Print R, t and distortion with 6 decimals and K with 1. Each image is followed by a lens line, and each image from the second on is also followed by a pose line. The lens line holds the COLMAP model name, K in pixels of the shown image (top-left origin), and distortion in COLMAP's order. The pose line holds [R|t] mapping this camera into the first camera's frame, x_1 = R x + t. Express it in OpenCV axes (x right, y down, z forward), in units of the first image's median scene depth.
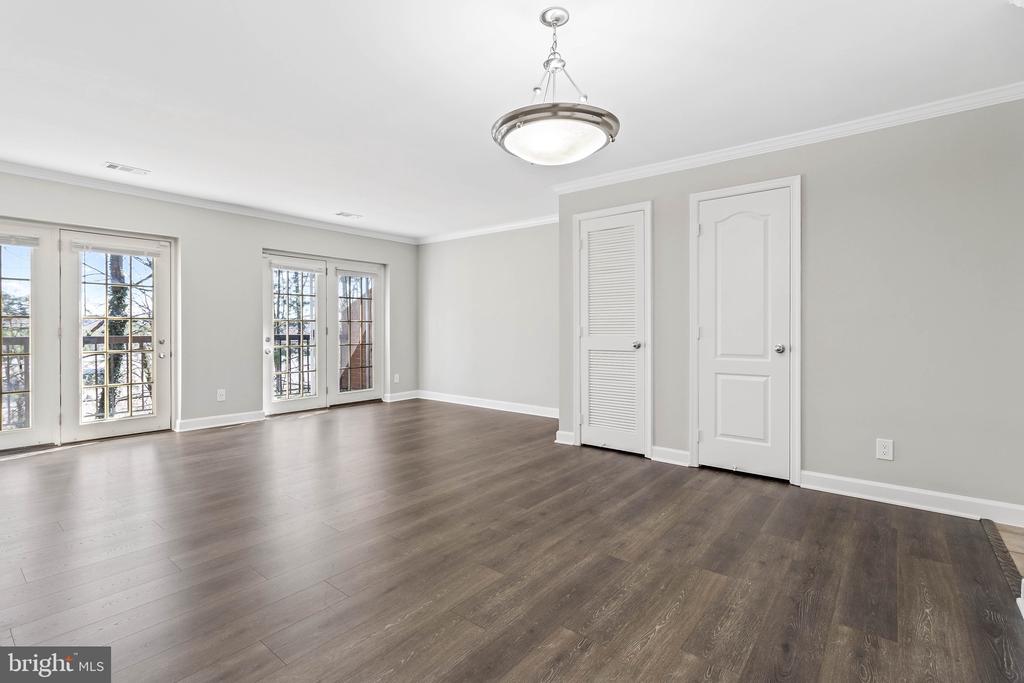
lens RADIAL K [[475.9, 0, 505.5], [0, 475.9, 327.6], [0, 0, 1]] dist [0.001576, 0.002932]
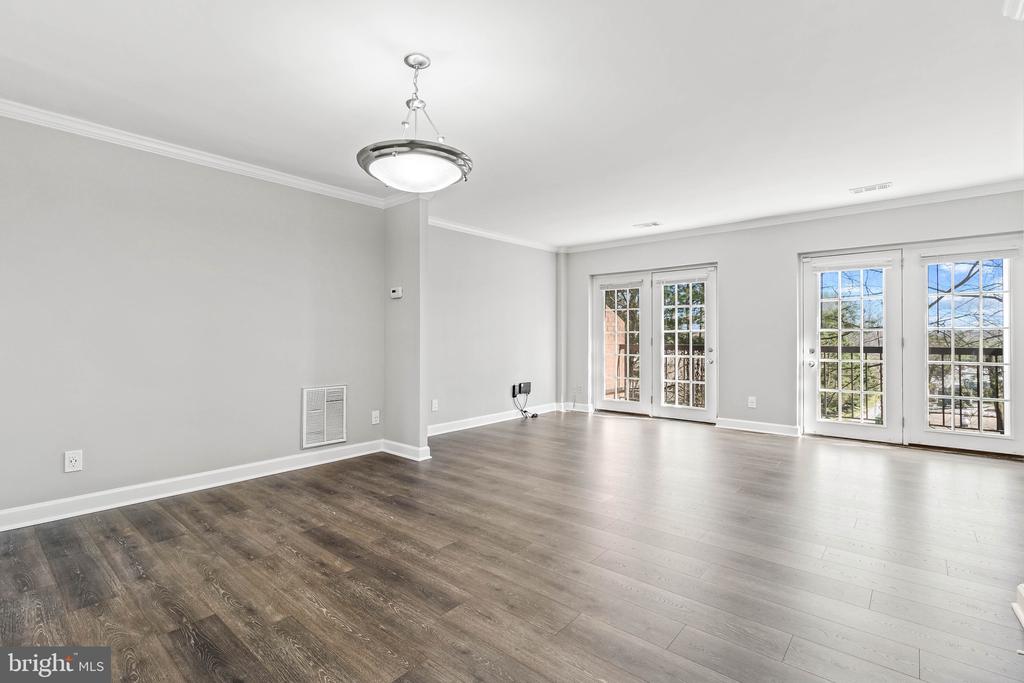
lens RADIAL K [[475.9, 0, 507.8], [0, 475.9, 333.3], [0, 0, 1]] dist [0.001576, 0.002932]
pose [[-0.029856, -0.011986, -0.999482, 1.078923], [0.001520, 0.999926, -0.012037, 0.002372], [0.999553, -0.001879, -0.029836, 1.111436]]
